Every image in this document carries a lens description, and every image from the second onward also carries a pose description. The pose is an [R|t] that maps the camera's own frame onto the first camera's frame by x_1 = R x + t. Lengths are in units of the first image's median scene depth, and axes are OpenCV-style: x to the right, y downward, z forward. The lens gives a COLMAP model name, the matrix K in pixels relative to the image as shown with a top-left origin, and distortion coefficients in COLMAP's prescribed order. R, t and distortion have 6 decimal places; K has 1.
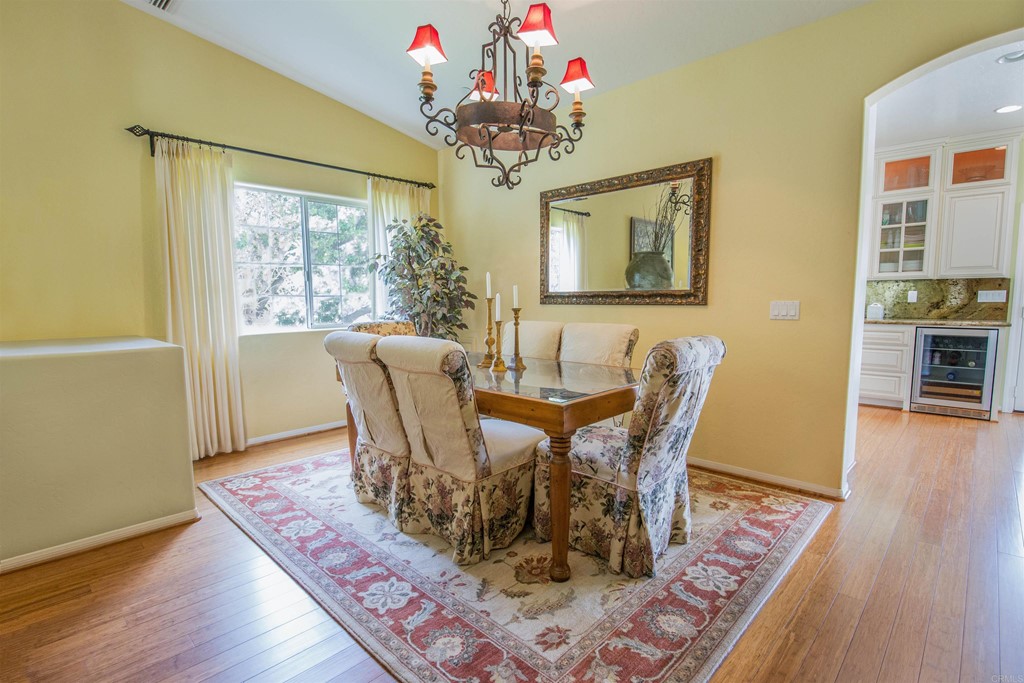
lens RADIAL K [[487.1, 0, 513.4], [0, 487.1, 347.2], [0, 0, 1]] dist [-0.003917, -0.002656]
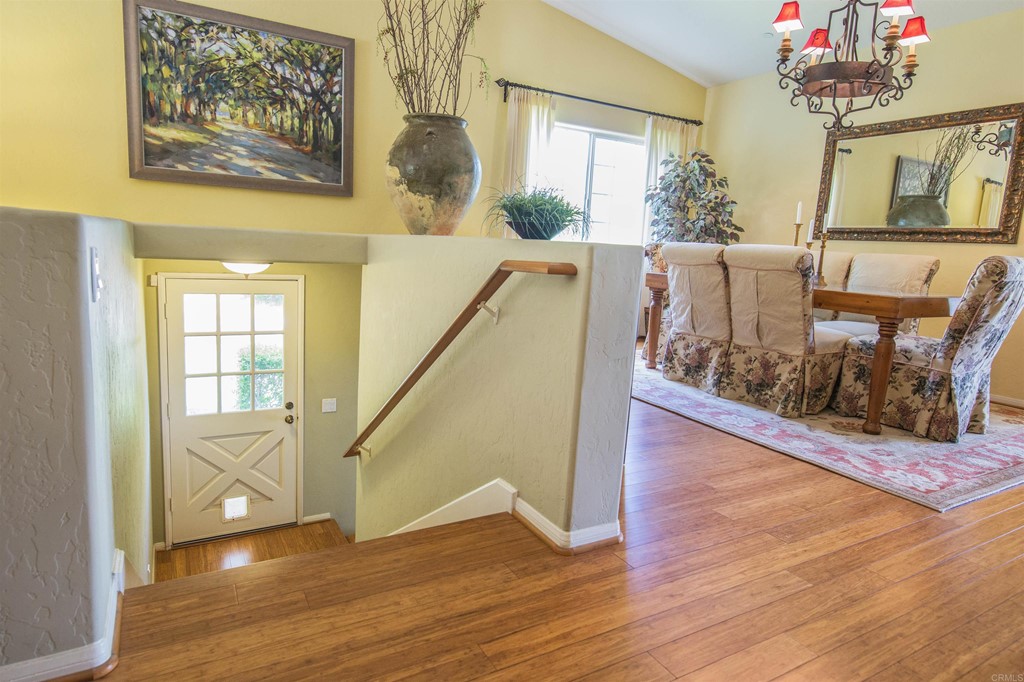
lens RADIAL K [[583.6, 0, 477.8], [0, 583.6, 329.0], [0, 0, 1]] dist [0.004360, -0.007445]
pose [[0.950753, 0.102478, -0.292520, -0.410215], [-0.092162, 0.994544, 0.048870, 0.182857], [0.295932, -0.019504, 0.955010, -0.692483]]
